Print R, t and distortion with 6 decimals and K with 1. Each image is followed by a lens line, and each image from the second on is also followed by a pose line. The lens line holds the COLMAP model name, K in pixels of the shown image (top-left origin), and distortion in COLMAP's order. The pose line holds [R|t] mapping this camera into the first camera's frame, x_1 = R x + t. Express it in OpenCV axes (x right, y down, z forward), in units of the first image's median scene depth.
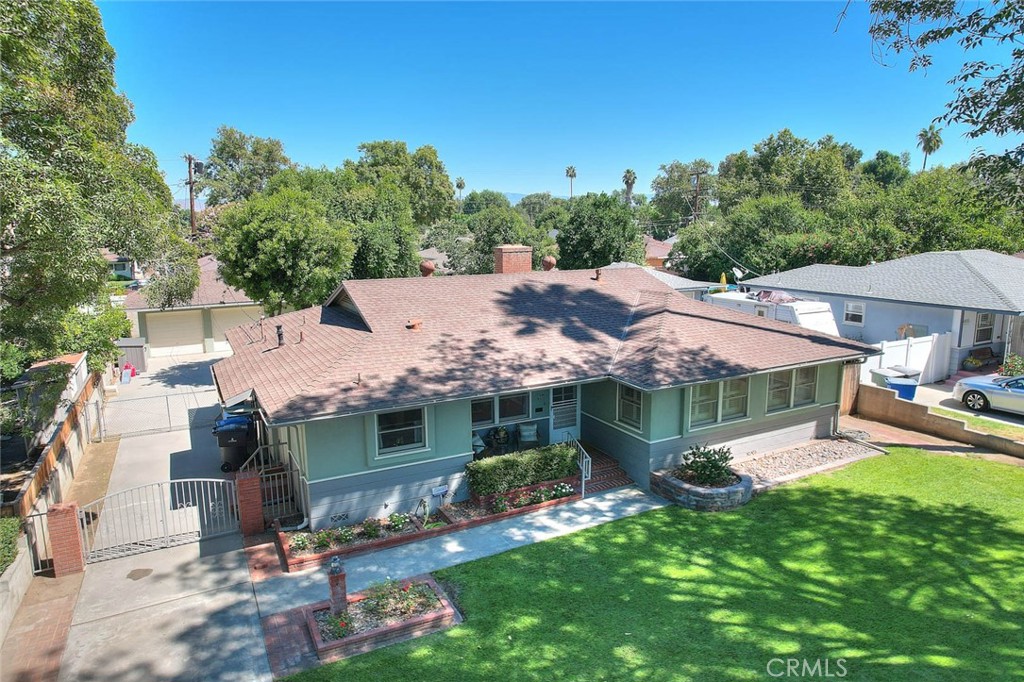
lens RADIAL K [[647.4, 0, 512.0], [0, 647.4, 341.0], [0, 0, 1]] dist [-0.087875, 0.070192]
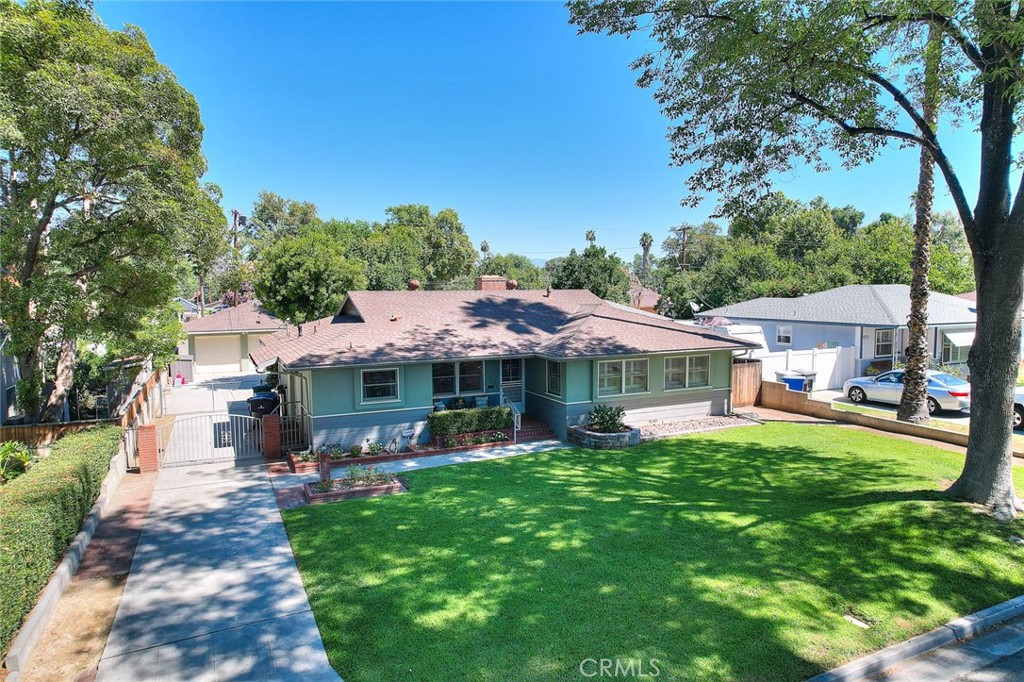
lens RADIAL K [[647.4, 0, 512.0], [0, 647.4, 341.0], [0, 0, 1]] dist [-0.087875, 0.070192]
pose [[0.998971, 0.005812, -0.044986, 0.158361], [-0.010269, 0.994987, -0.099478, 0.158531], [0.044182, 0.099838, 0.994022, -0.348293]]
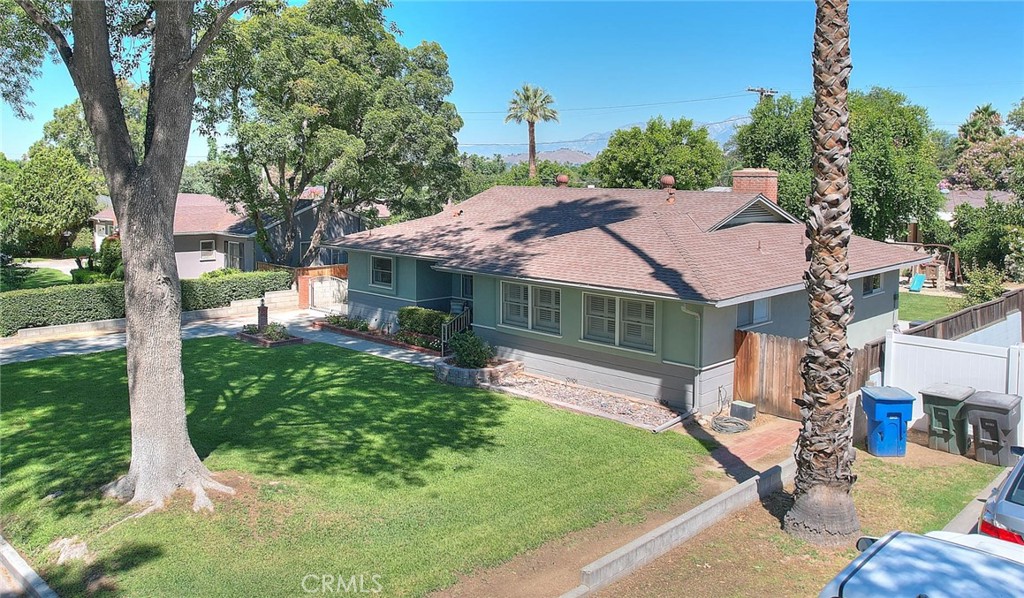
lens RADIAL K [[799.5, 0, 468.2], [0, 799.5, 297.4], [0, 0, 1]] dist [-0.041005, -0.000402]
pose [[0.266483, 0.153220, -0.951583, 1.523750], [-0.177657, 0.978176, 0.107751, -0.040422], [0.947325, 0.140342, 0.287888, 0.551018]]
